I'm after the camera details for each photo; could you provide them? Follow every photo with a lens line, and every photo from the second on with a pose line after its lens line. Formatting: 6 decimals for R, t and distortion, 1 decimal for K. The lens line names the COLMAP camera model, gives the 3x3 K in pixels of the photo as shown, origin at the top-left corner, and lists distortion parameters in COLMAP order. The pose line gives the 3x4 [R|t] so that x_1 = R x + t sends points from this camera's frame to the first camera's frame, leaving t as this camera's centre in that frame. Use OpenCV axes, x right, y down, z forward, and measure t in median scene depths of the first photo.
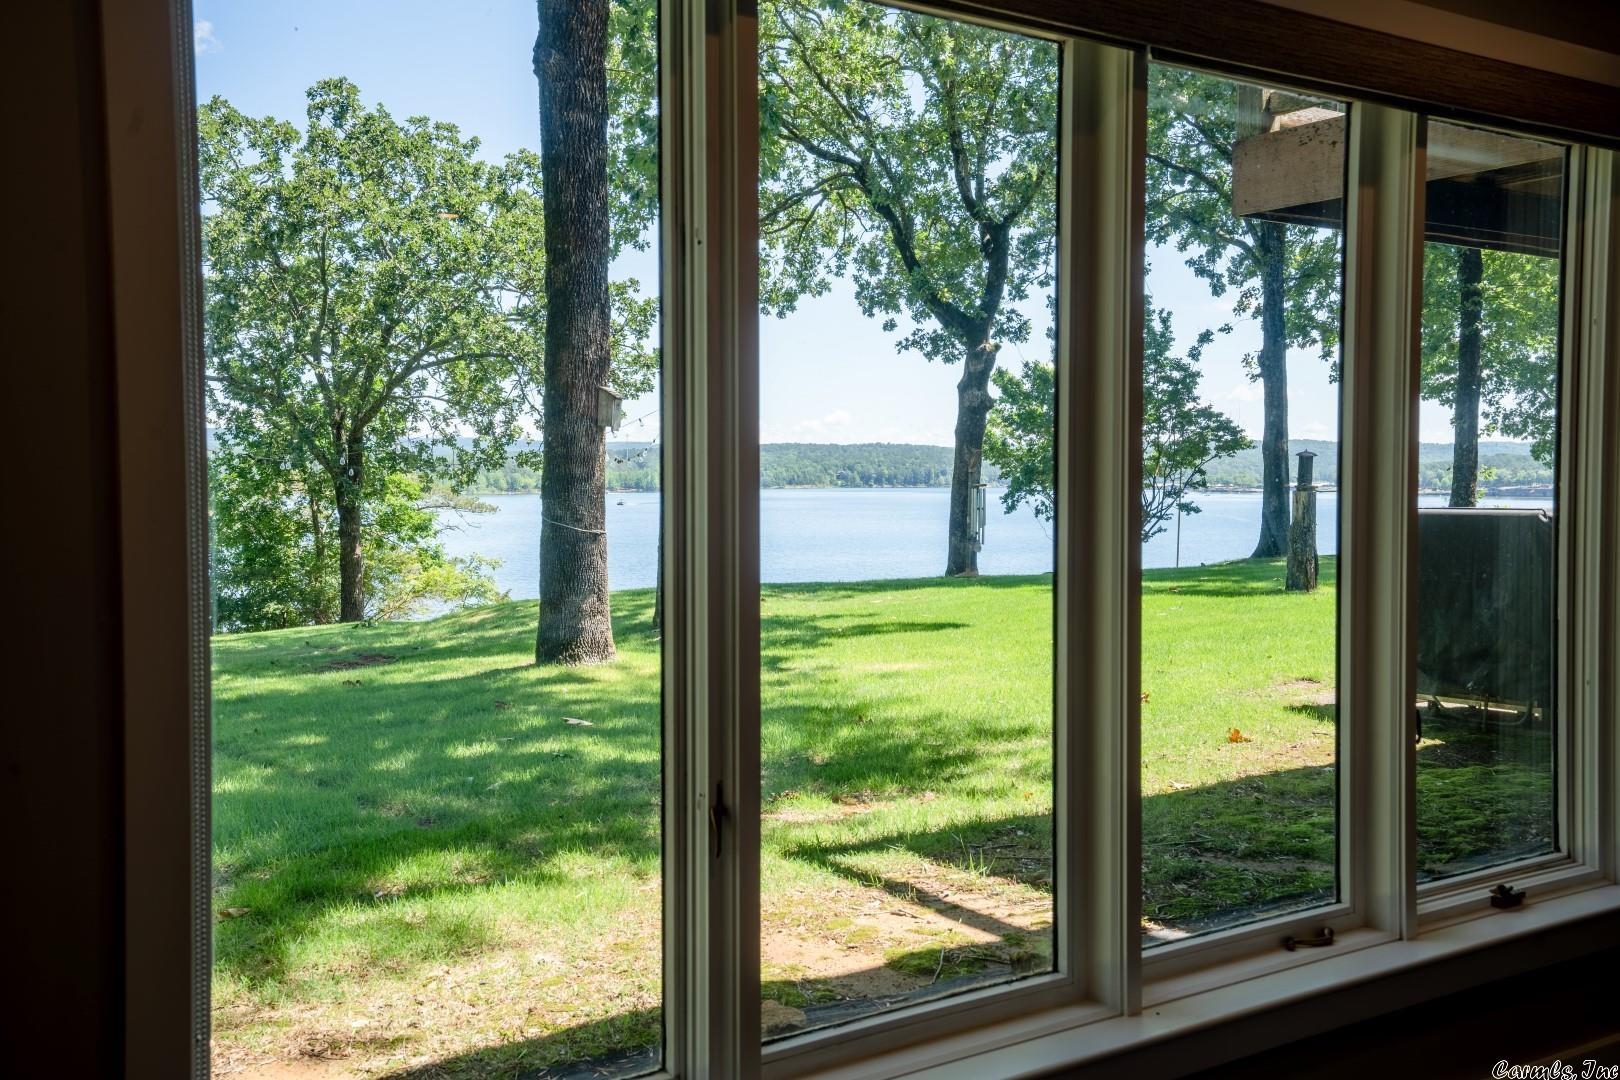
lens RADIAL K [[1587.9, 0, 810.0], [0, 1587.9, 540.0], [0, 0, 1]] dist [0.059479, 0.001204]
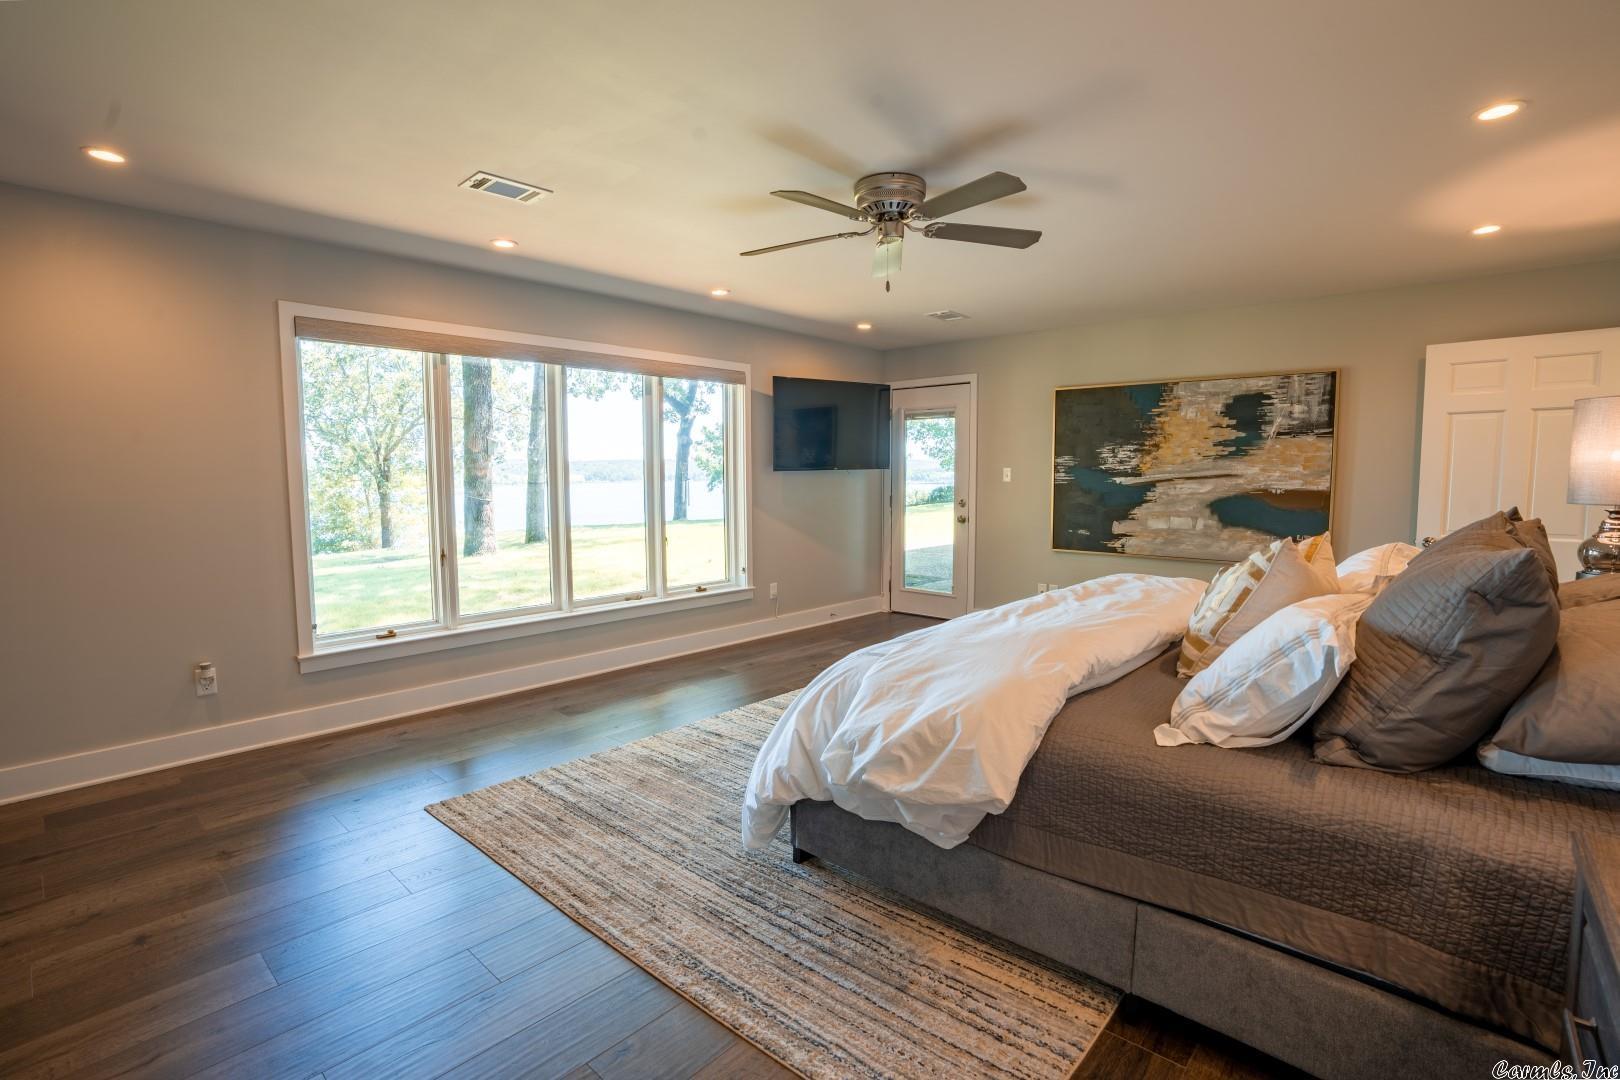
lens RADIAL K [[770.1, 0, 802.4], [0, 770.1, 538.3], [0, 0, 1]] dist [-0.056053, 0.000647]
pose [[0.976178, -0.020924, 0.215961, 0.023472], [0.012078, 0.999036, 0.042198, 0.002940], [-0.216636, -0.038584, 0.975490, -0.061776]]
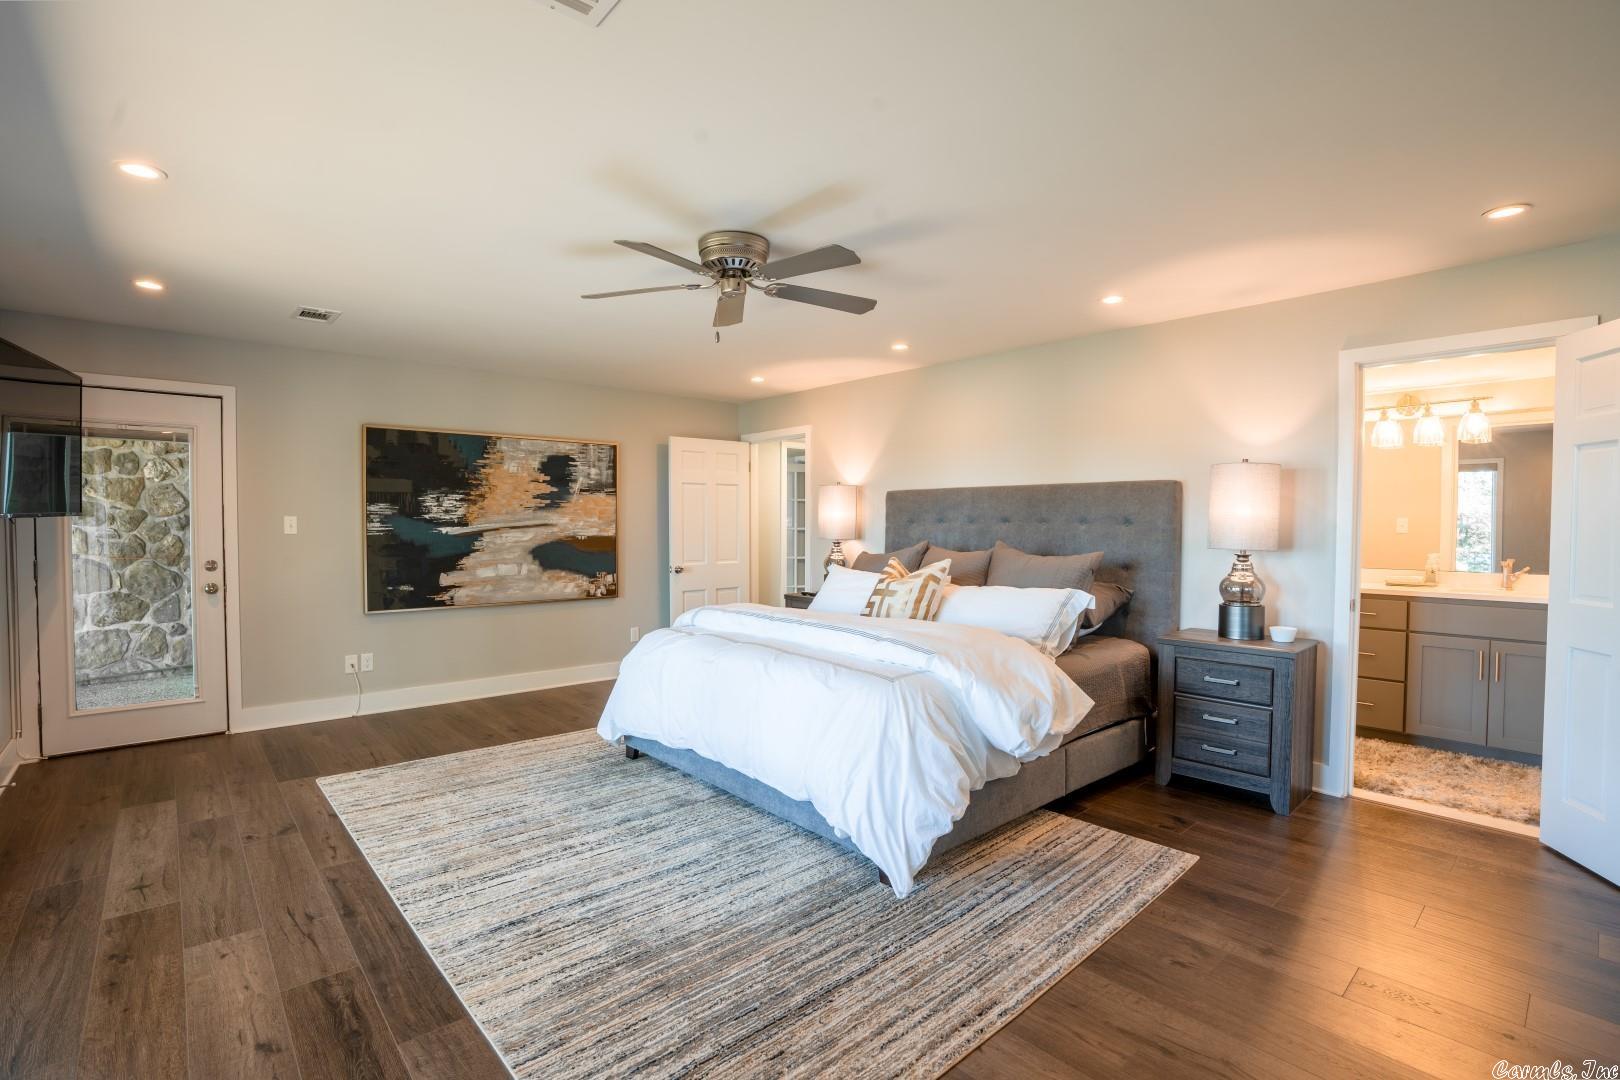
lens RADIAL K [[770.1, 0, 802.4], [0, 770.1, 538.3], [0, 0, 1]] dist [-0.056053, 0.000647]
pose [[-0.135488, -0.019166, 0.990594, -0.661823], [0.041223, 0.998838, 0.024964, -0.039657], [-0.989921, 0.044218, -0.134540, 0.951130]]
